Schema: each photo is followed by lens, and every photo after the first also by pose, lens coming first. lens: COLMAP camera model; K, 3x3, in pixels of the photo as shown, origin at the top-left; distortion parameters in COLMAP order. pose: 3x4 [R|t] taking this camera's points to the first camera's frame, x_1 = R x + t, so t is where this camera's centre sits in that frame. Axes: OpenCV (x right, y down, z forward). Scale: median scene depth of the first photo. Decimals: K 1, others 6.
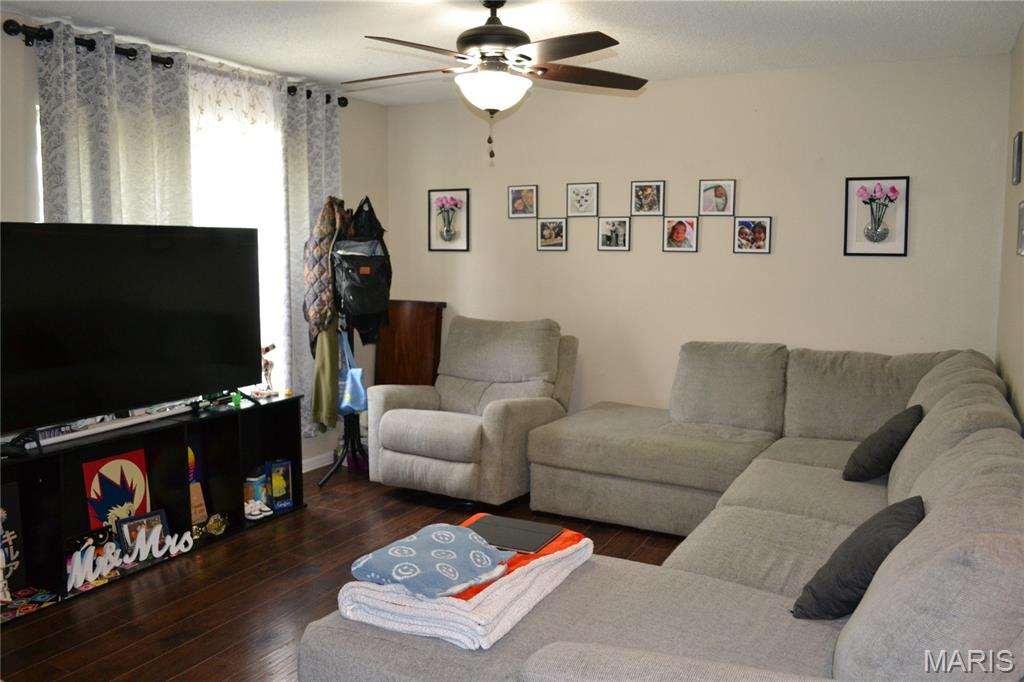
lens RADIAL K [[816.6, 0, 513.6], [0, 816.6, 344.5], [0, 0, 1]] dist [-0.071872, -0.002701]
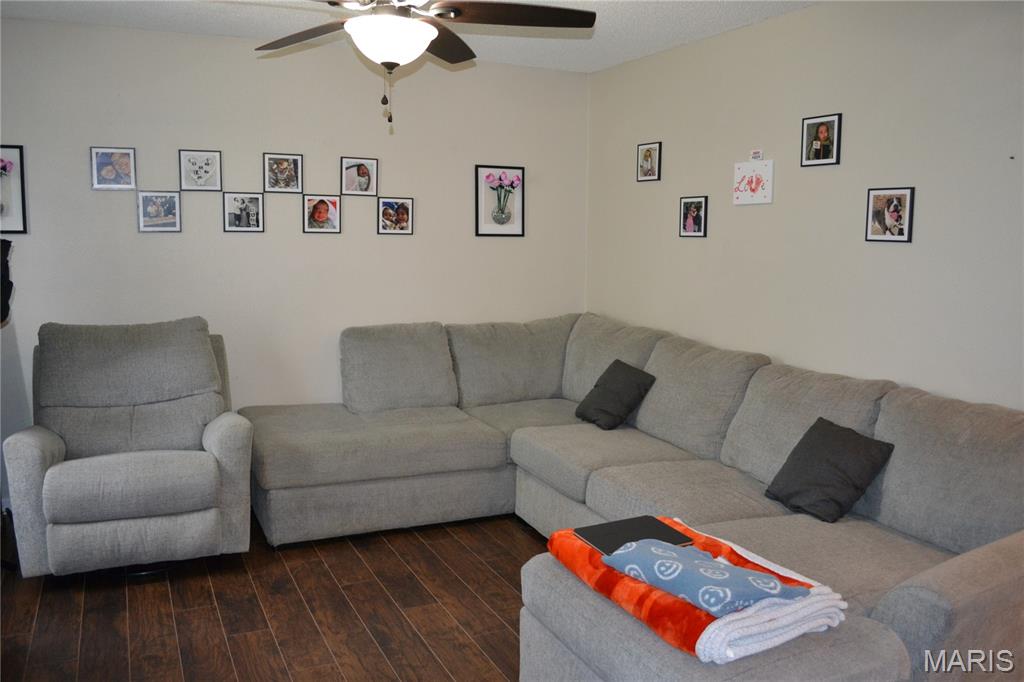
lens RADIAL K [[816.6, 0, 512.5], [0, 816.6, 337.8], [0, 0, 1]] dist [-0.071872, -0.002701]
pose [[0.597205, -0.100056, 0.795823, -0.430853], [0.083524, 0.994552, 0.062363, -0.035789], [-0.797728, 0.029227, 0.602309, 0.281403]]
